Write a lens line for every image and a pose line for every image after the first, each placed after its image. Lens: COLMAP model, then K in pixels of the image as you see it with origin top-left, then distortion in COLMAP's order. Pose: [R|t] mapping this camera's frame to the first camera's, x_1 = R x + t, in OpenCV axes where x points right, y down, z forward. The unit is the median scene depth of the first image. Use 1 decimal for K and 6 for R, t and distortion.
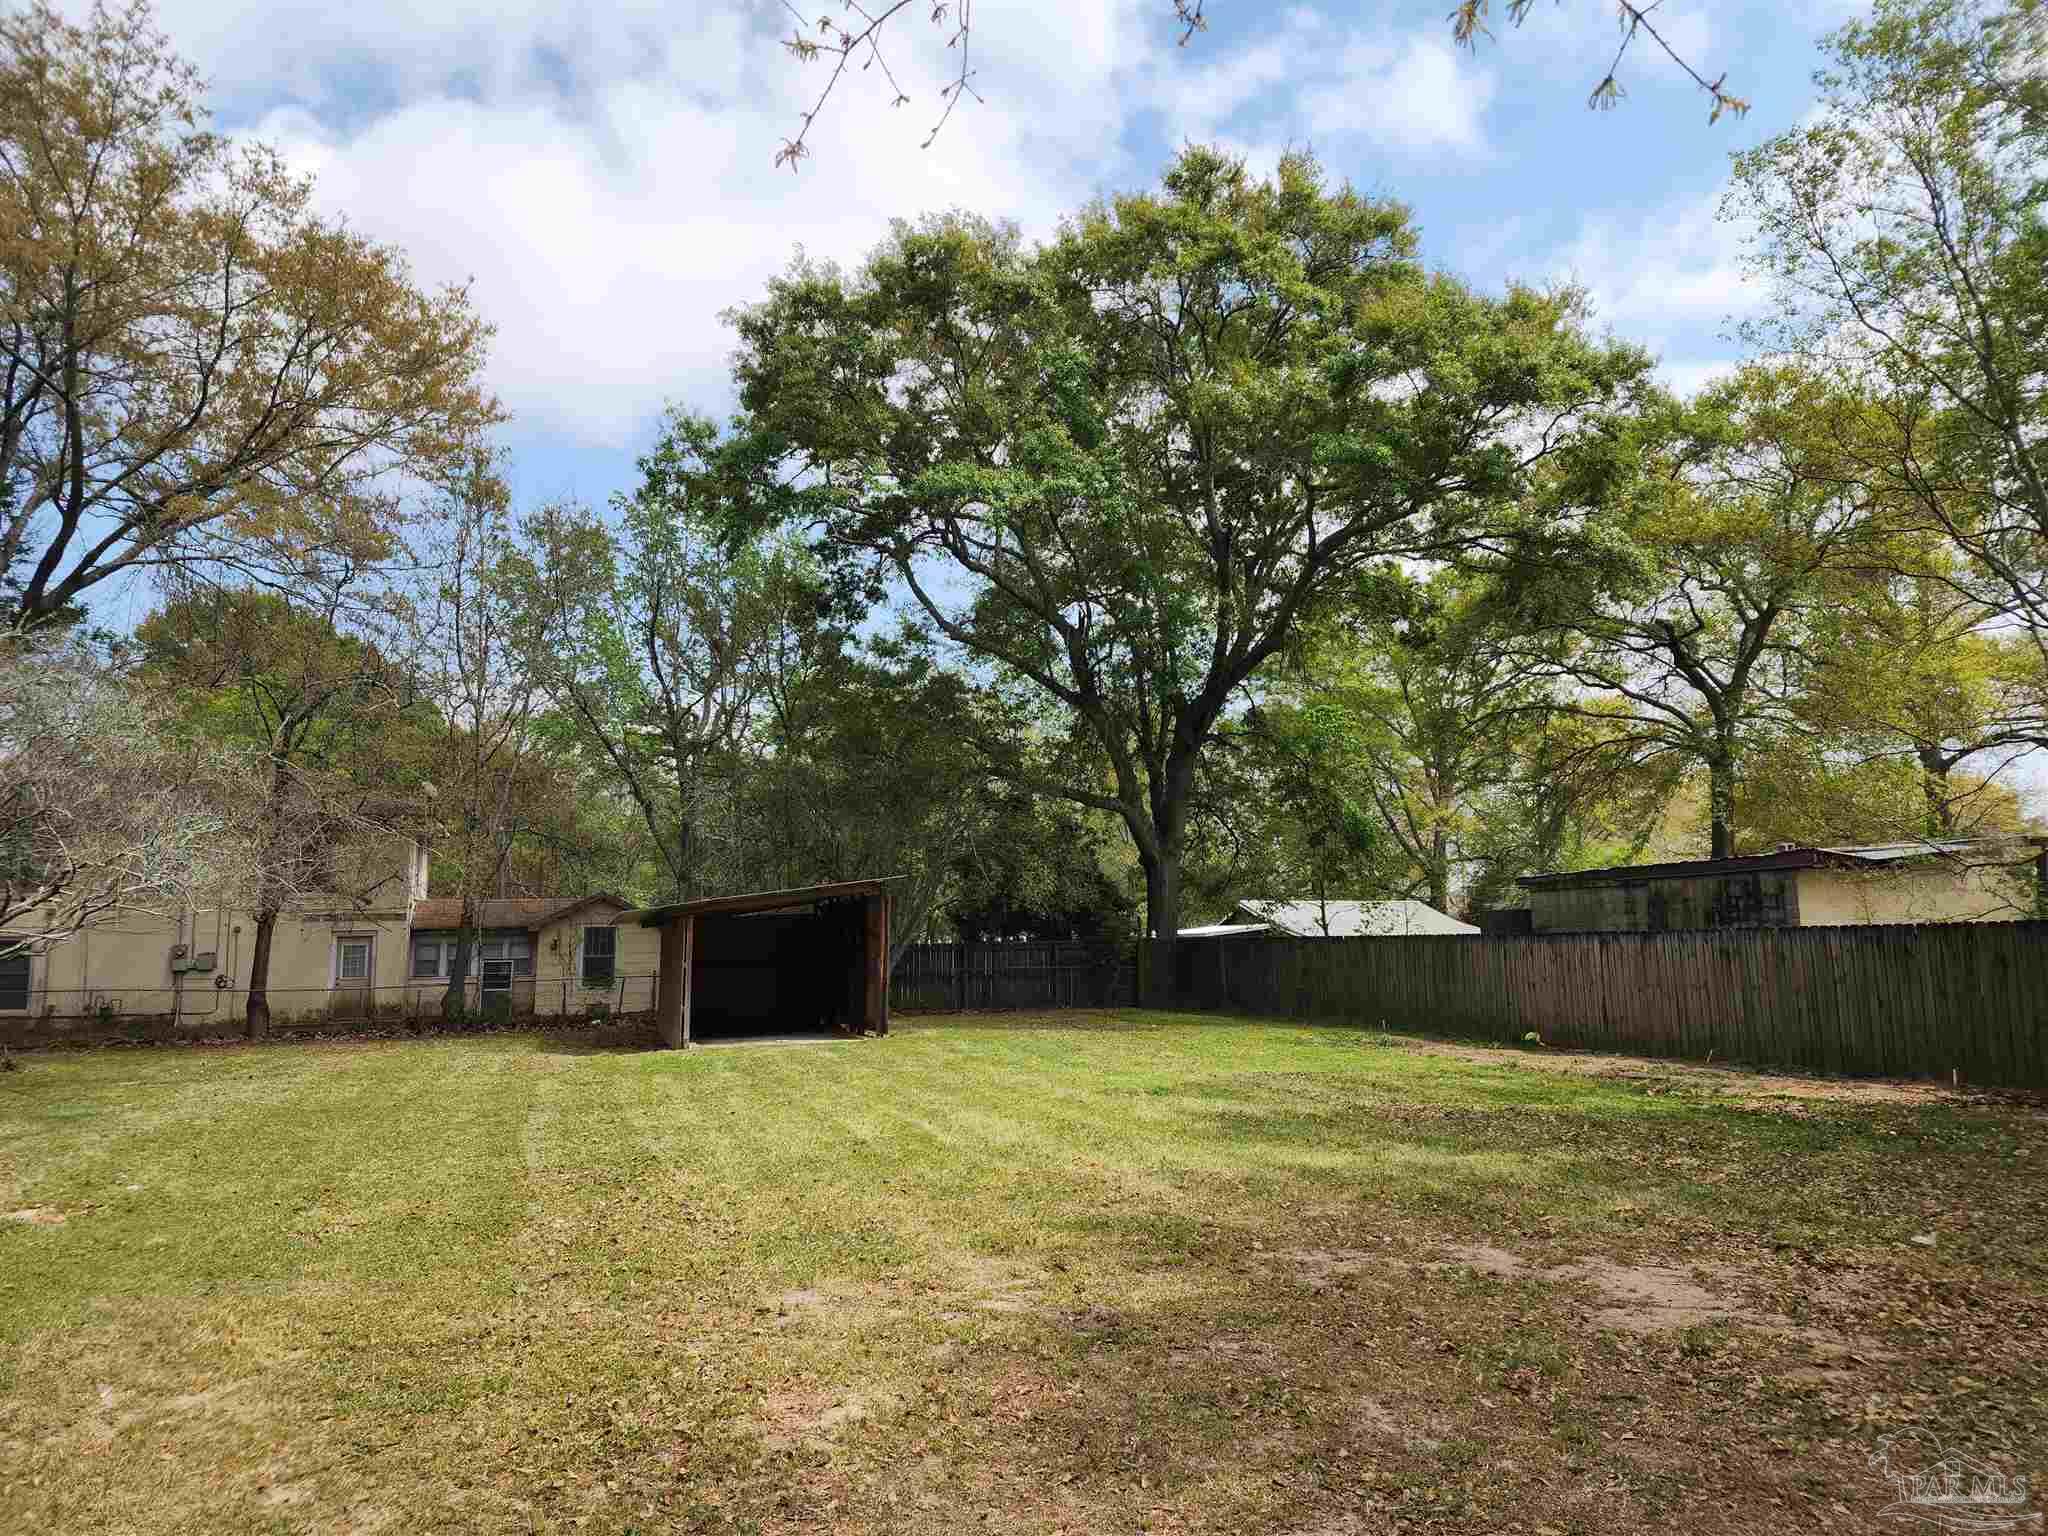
lens RADIAL K [[1372.4, 0, 1064.3], [0, 1372.4, 769.2], [0, 0, 1]] dist [0.077757, -0.063011]
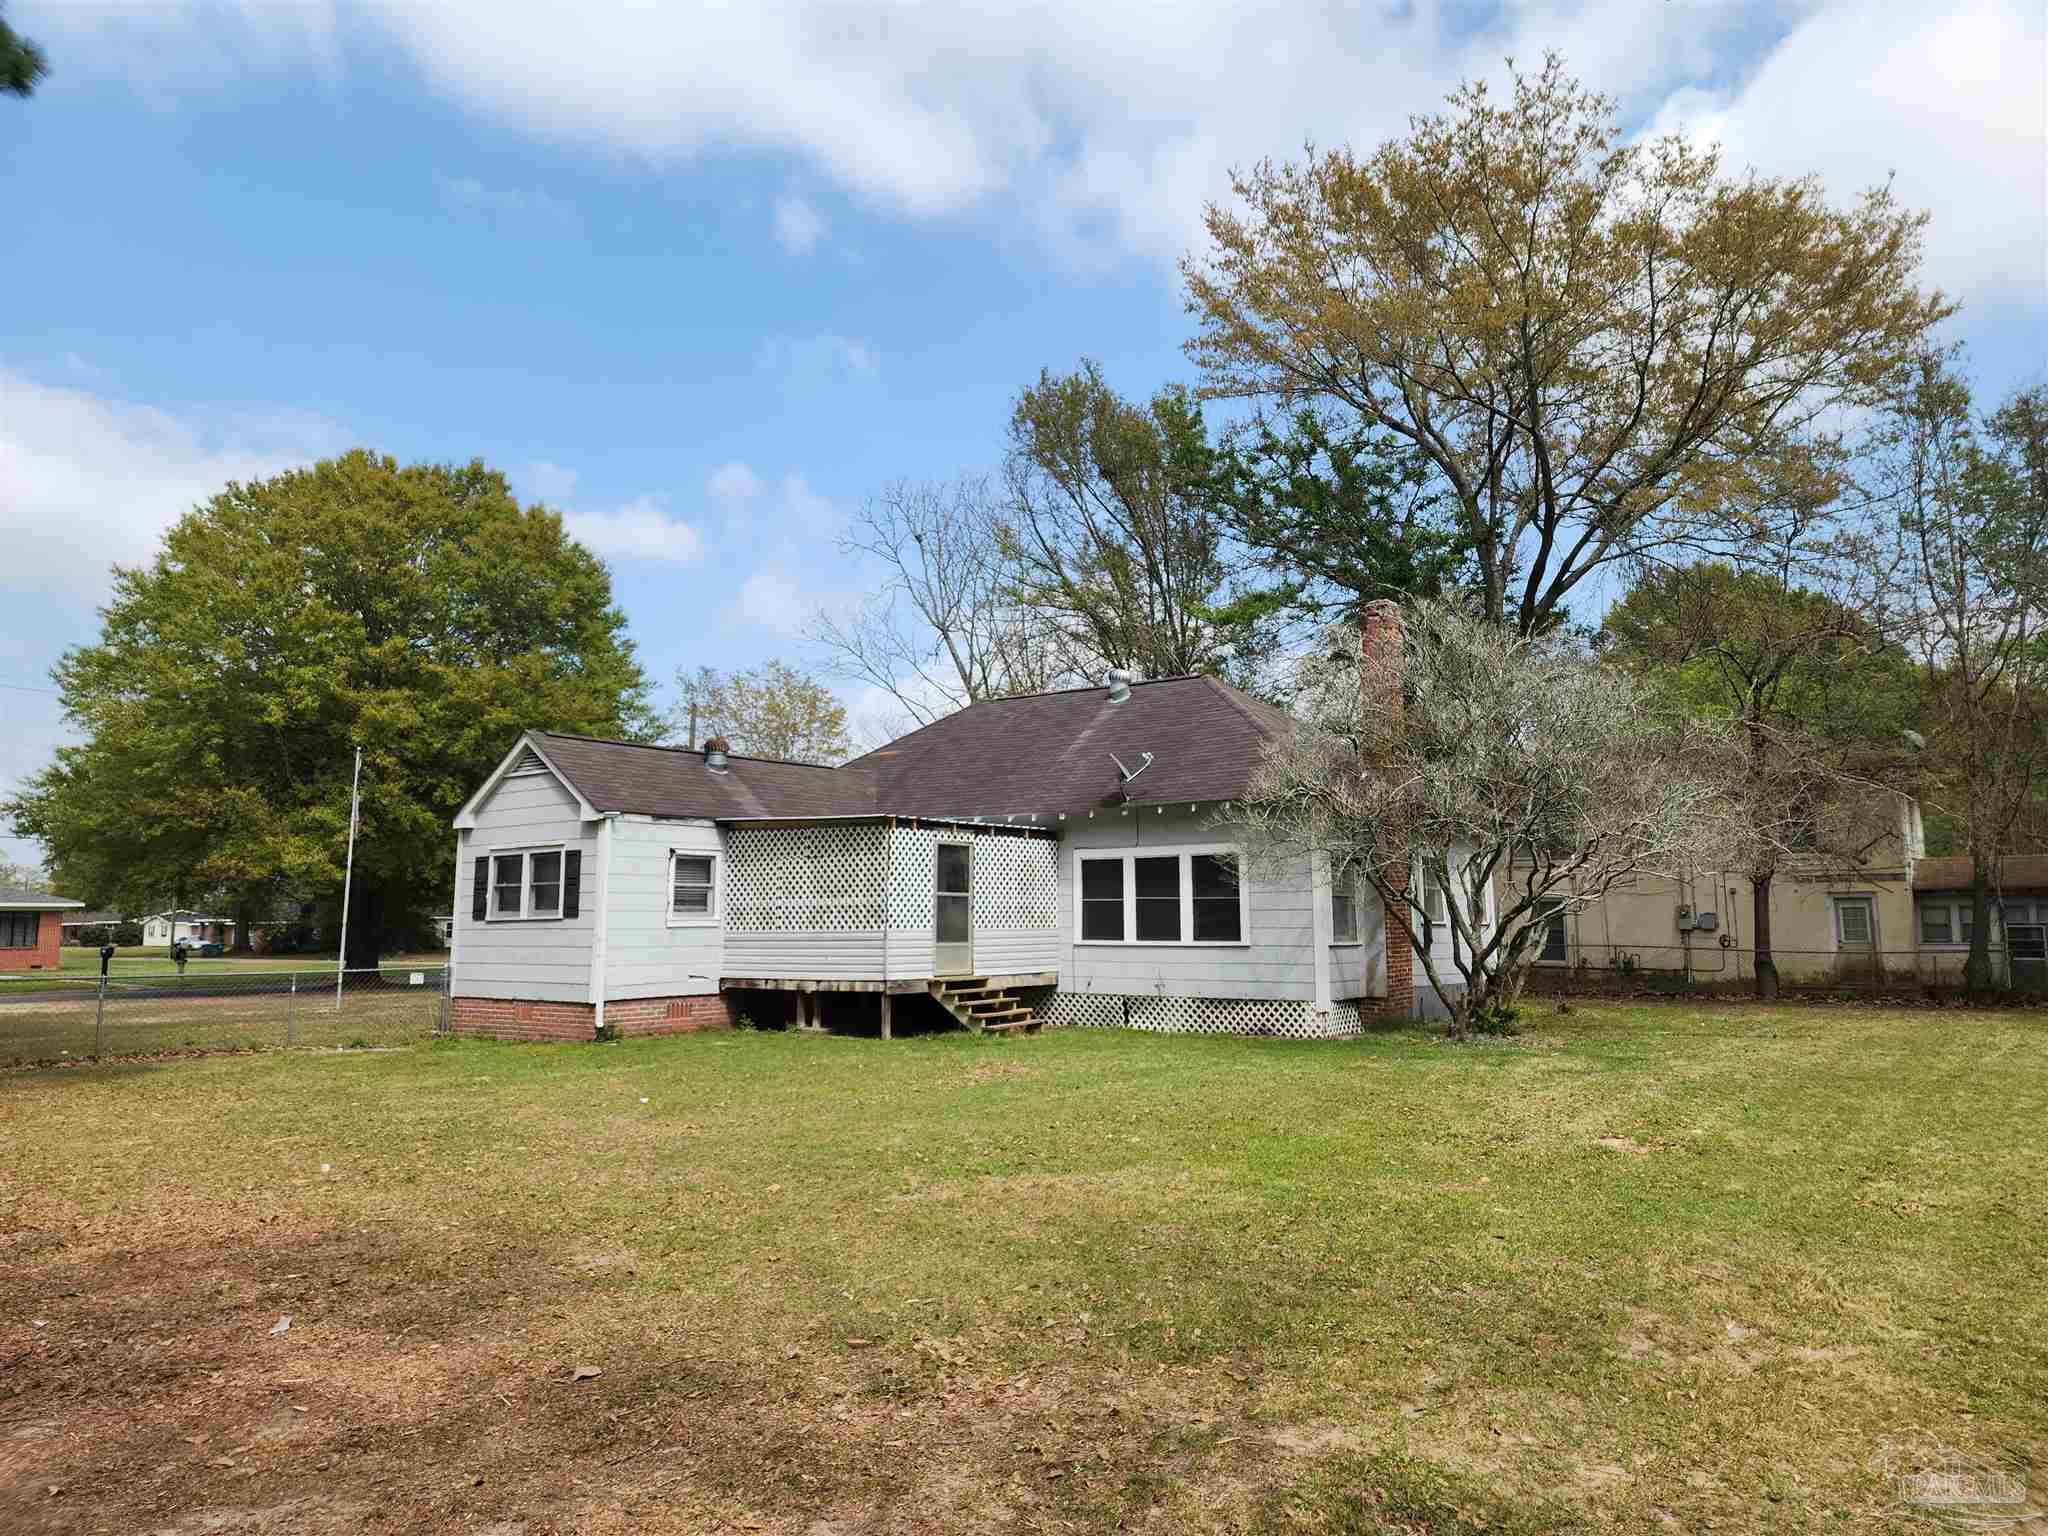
lens RADIAL K [[1383.2, 0, 1020.6], [0, 1383.2, 747.3], [0, 0, 1]] dist [0.073321, -0.066428]
pose [[0.550890, -0.095907, -0.829049, -0.013090], [0.106822, 0.993307, -0.043927, -0.001358], [0.827713, -0.064362, 0.557448, -0.005207]]
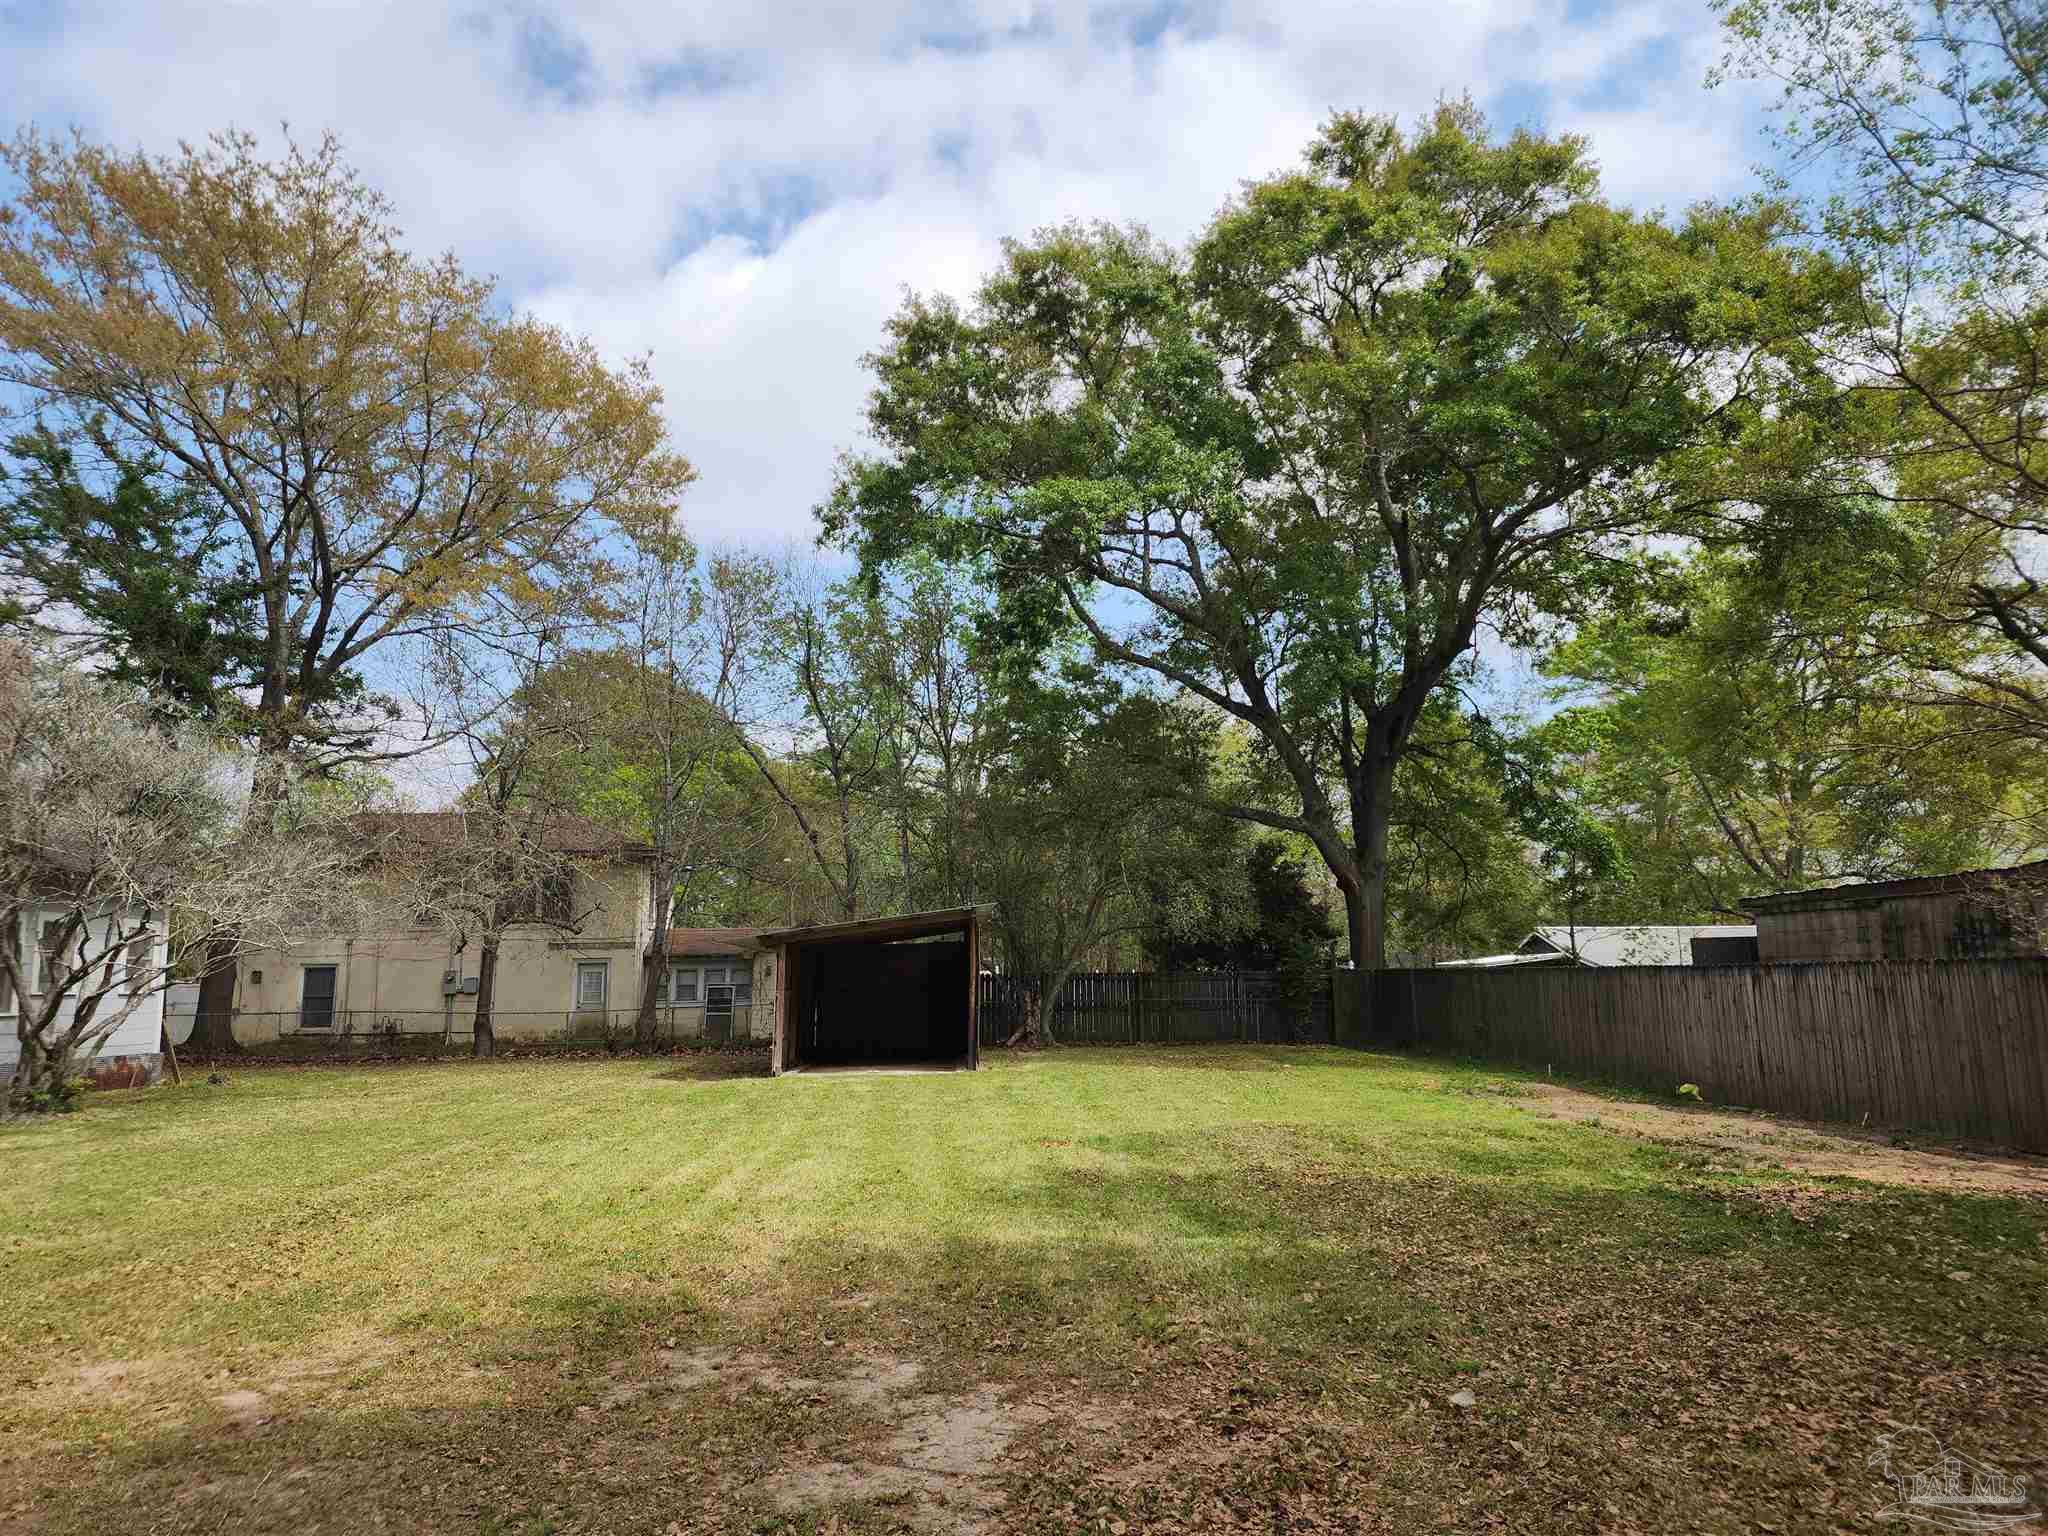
lens RADIAL K [[1372.4, 0, 1064.3], [0, 1372.4, 769.2], [0, 0, 1]] dist [0.077757, -0.063011]
pose [[0.959862, -0.037573, -0.277945, 0.173415], [0.032397, 0.999206, -0.023194, 0.005574], [0.278596, 0.013258, 0.960317, 0.066549]]
